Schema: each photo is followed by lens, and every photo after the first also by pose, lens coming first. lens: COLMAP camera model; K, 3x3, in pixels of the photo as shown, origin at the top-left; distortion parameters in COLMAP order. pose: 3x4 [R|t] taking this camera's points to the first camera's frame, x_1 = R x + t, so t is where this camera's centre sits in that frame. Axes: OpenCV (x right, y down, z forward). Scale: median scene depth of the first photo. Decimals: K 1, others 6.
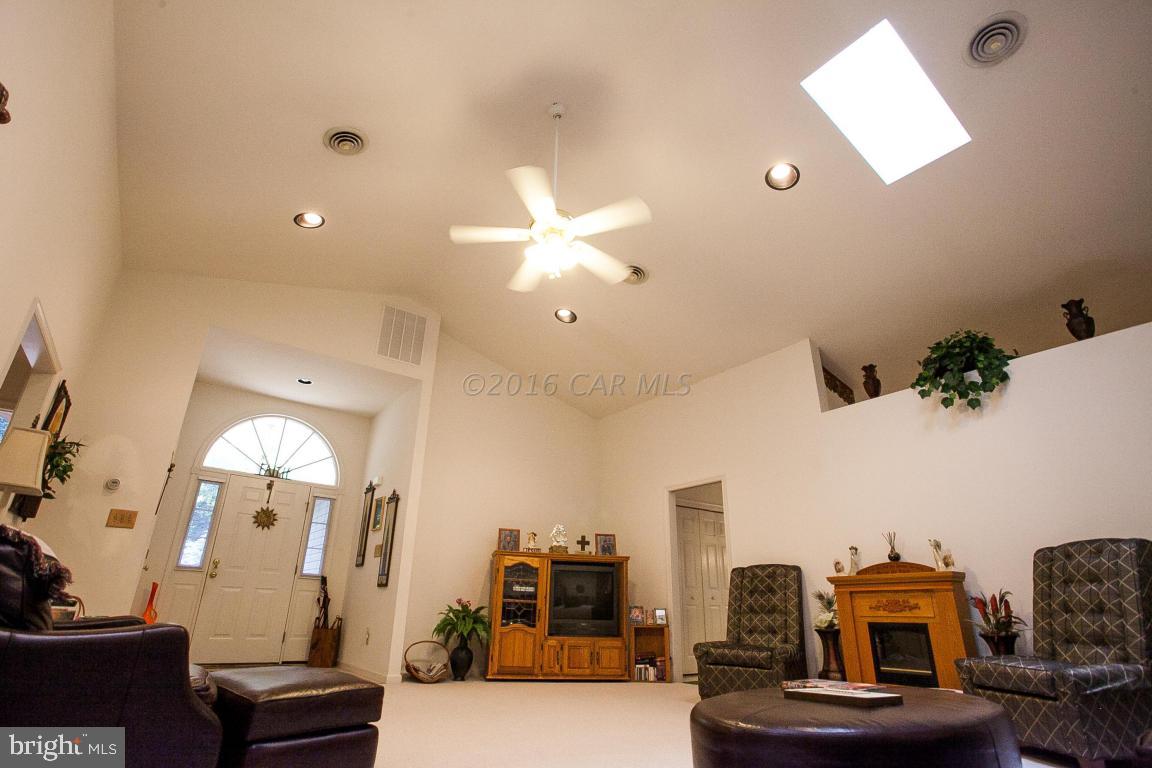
lens RADIAL K [[565.6, 0, 569.4], [0, 565.6, 382.5], [0, 0, 1]] dist [-0.066591, 0.025621]
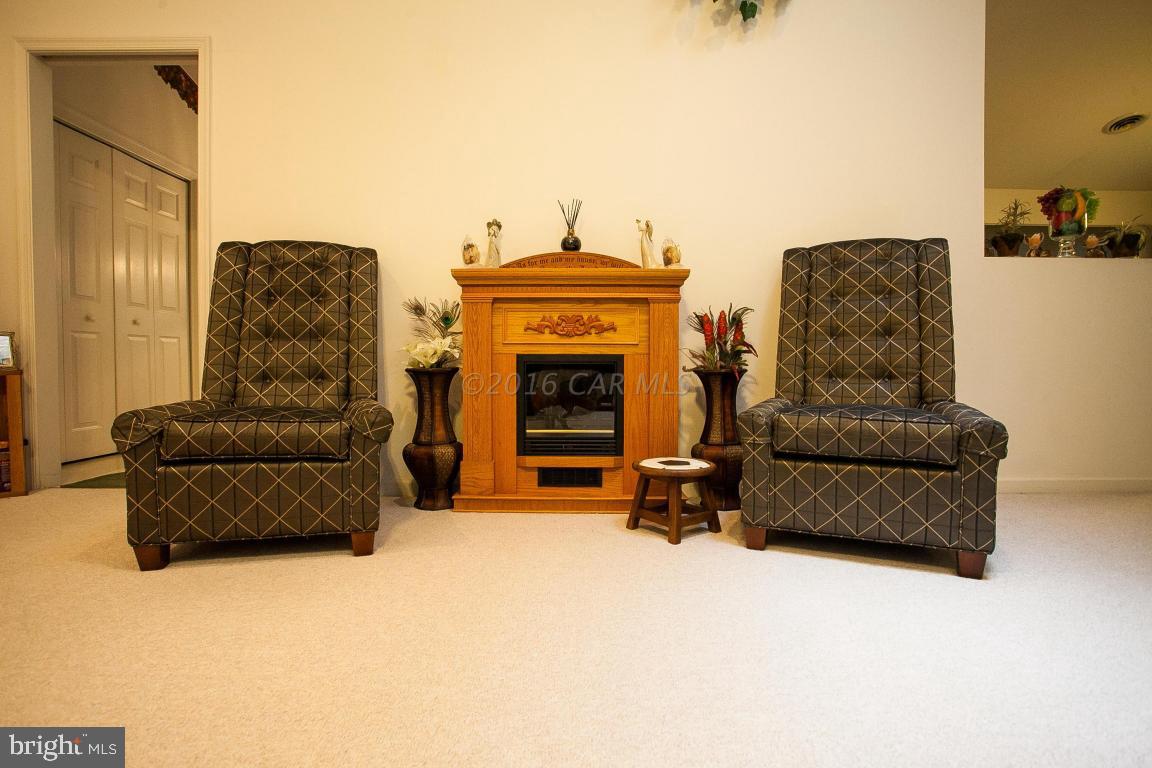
lens RADIAL K [[565.6, 0, 573.8], [0, 565.6, 381.3], [0, 0, 1]] dist [-0.066591, 0.025621]
pose [[0.581093, -0.051340, 0.812216, 0.090014], [-0.296748, 0.915932, 0.270201, 0.214418], [-0.757807, -0.398035, 0.517007, 0.482797]]
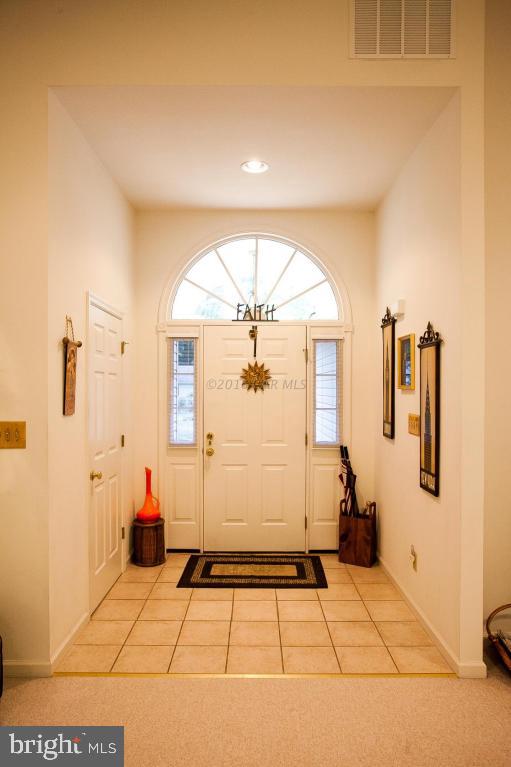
lens RADIAL K [[489.4, 0, 253.9], [0, 489.4, 390.3], [0, 0, 1]] dist [-0.023718, 0.012426]
pose [[0.806493, -0.016602, -0.591011, -0.180488], [0.237822, 0.924282, 0.298569, 0.071932], [0.541304, -0.381349, 0.749375, 0.558329]]
